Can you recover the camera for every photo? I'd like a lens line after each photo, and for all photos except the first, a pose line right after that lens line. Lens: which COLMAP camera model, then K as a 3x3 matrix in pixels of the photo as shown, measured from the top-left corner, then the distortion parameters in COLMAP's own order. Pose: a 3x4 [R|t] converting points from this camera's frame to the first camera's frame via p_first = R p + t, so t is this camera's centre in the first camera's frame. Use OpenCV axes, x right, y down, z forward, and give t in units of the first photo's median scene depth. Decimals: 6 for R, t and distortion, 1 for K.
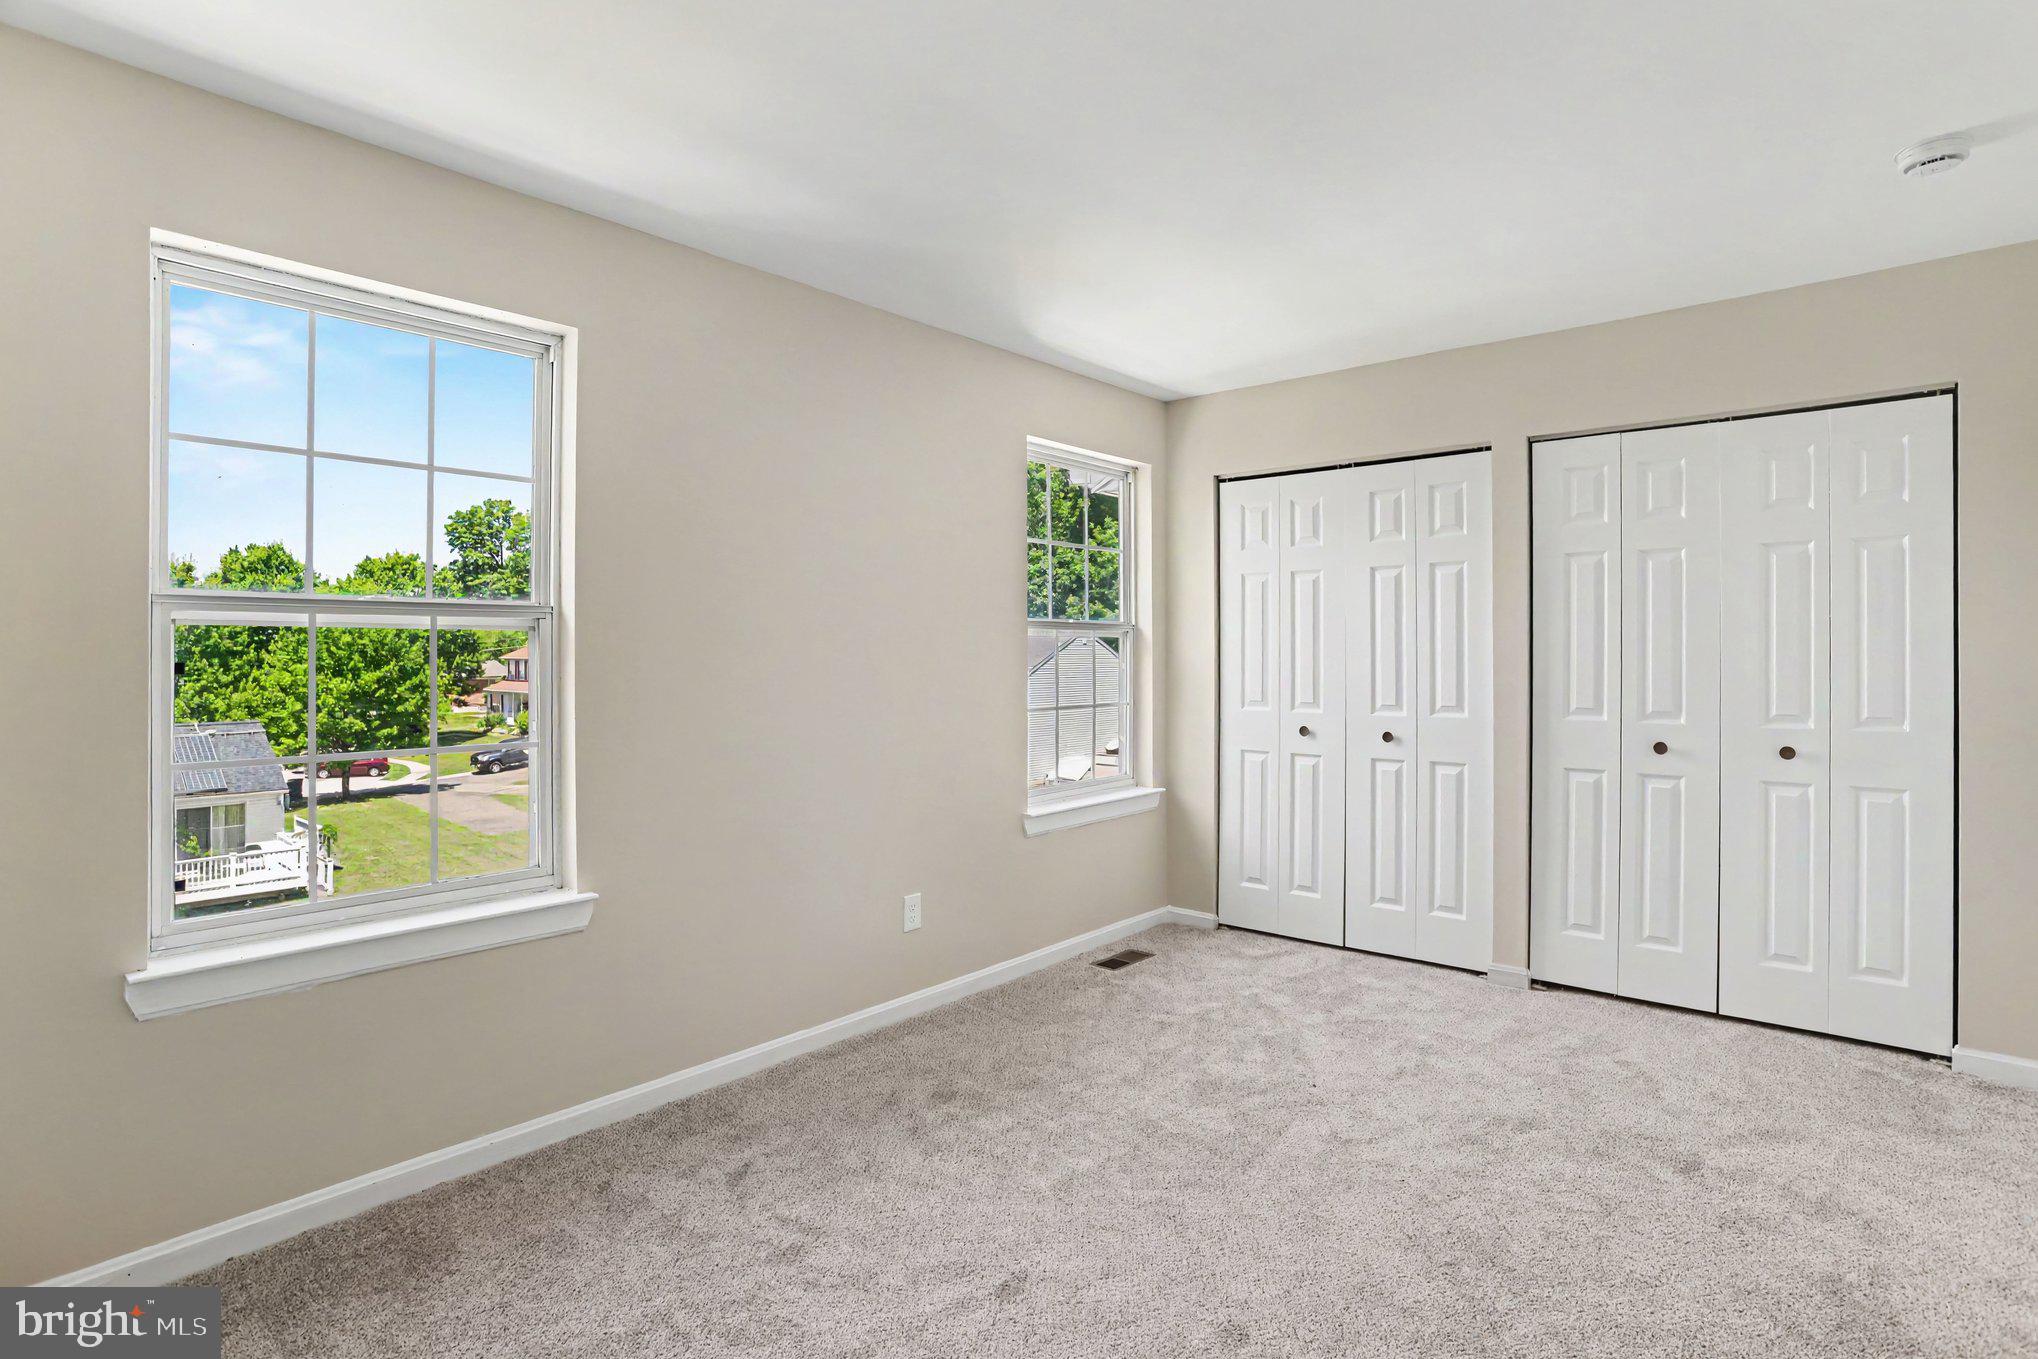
lens RADIAL K [[1009.5, 0, 1036.0], [0, 1009.5, 651.3], [0, 0, 1]] dist [-0.072632, 0.029668]
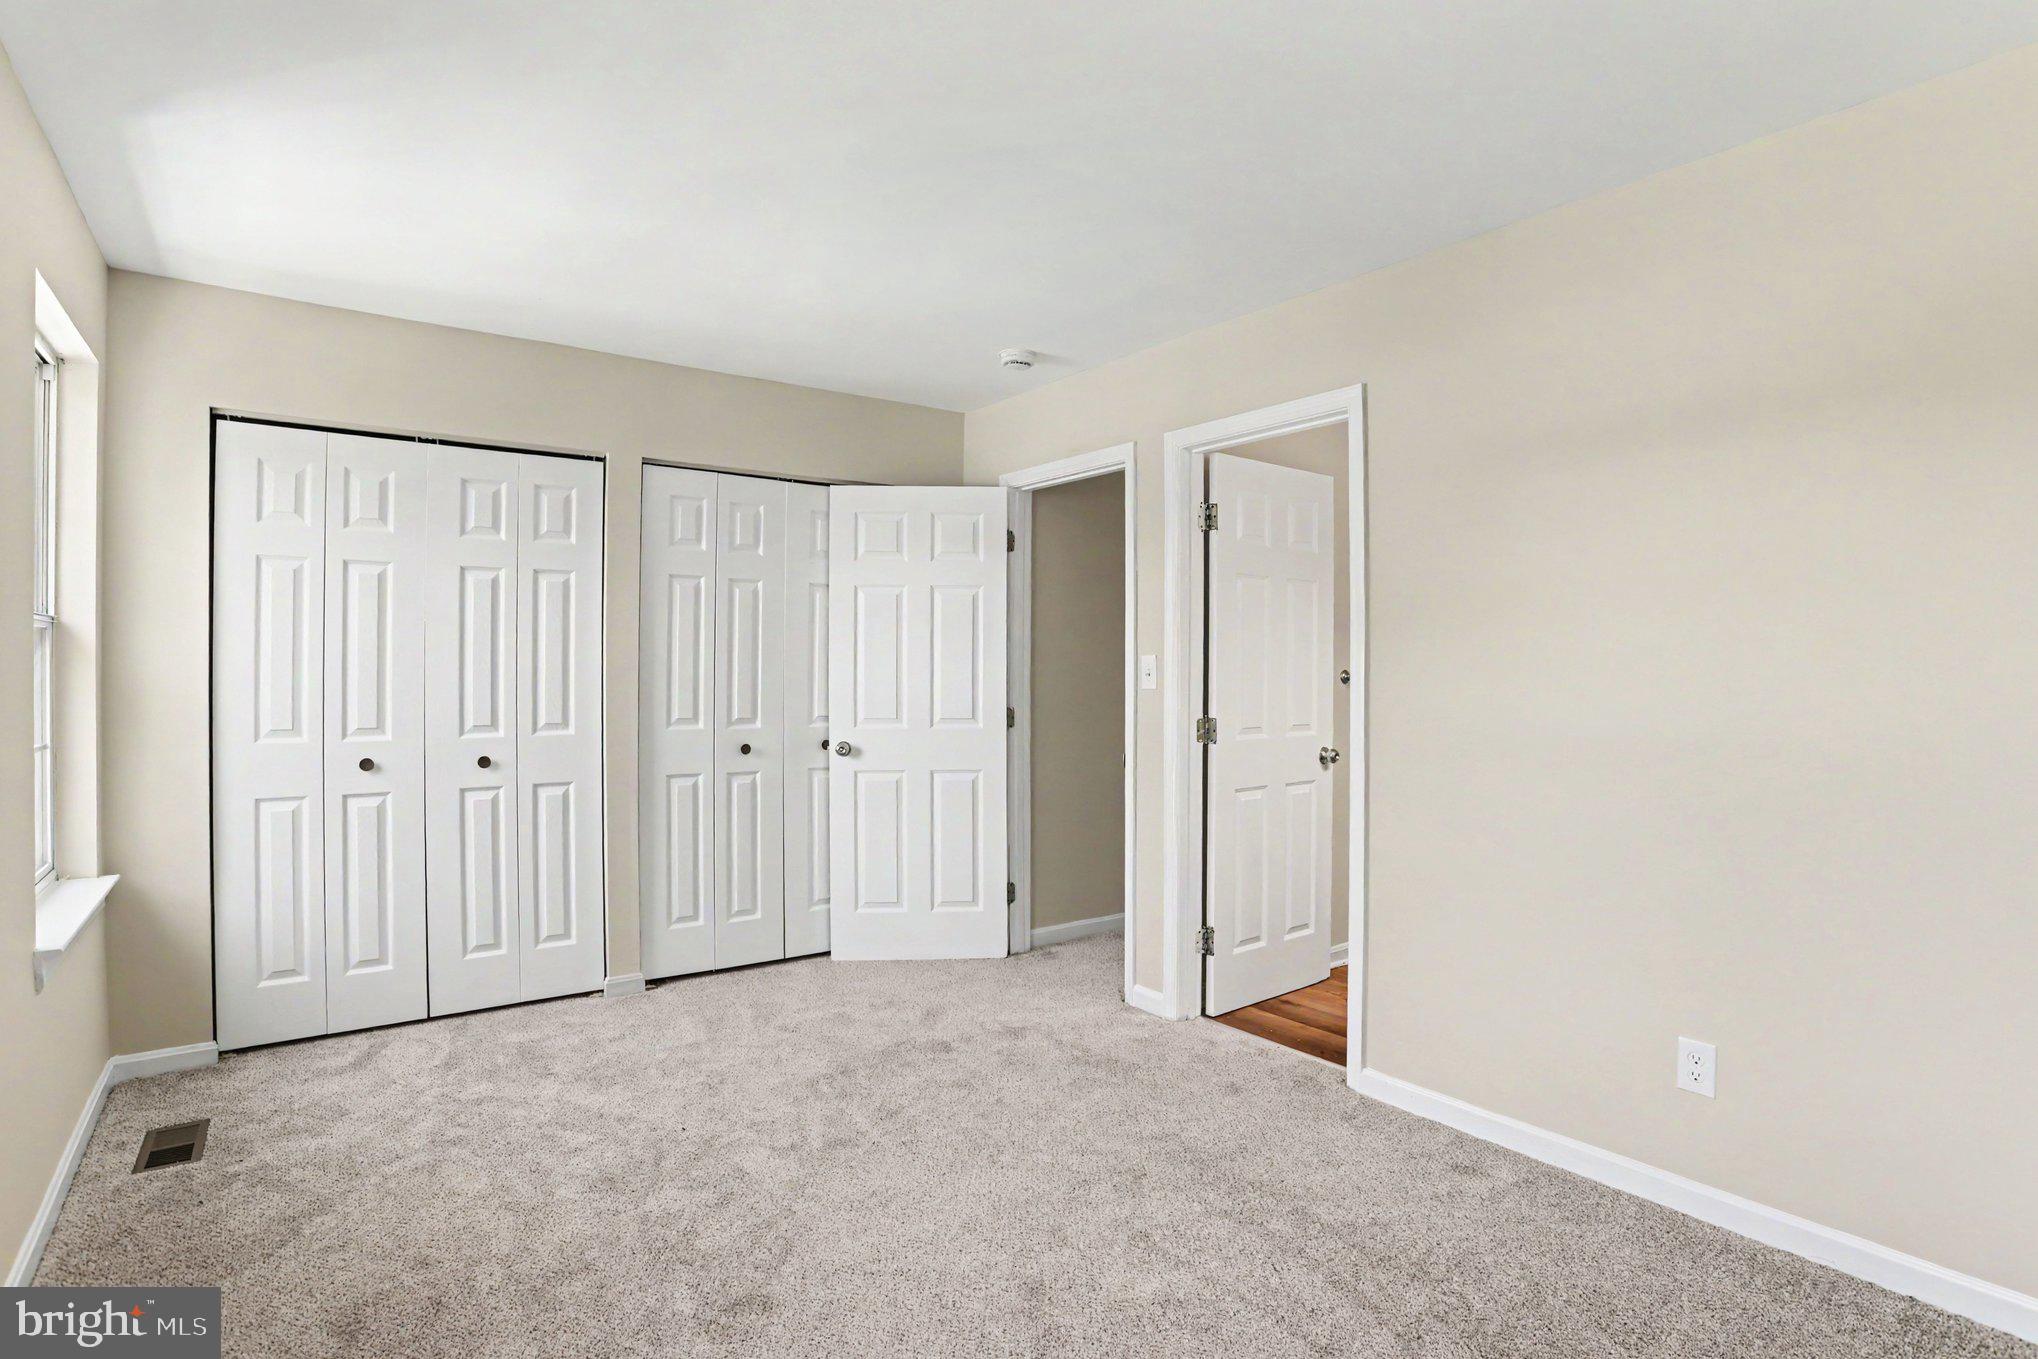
lens RADIAL K [[1014.6, 0, 1043.4], [0, 1014.6, 675.2], [0, 0, 1]] dist [-0.076204, 0.031763]
pose [[0.218298, -0.000850, 0.975882, -0.396758], [-0.008076, 0.999964, 0.002678, 0.003243], [-0.975849, -0.008466, 0.218283, 0.333393]]
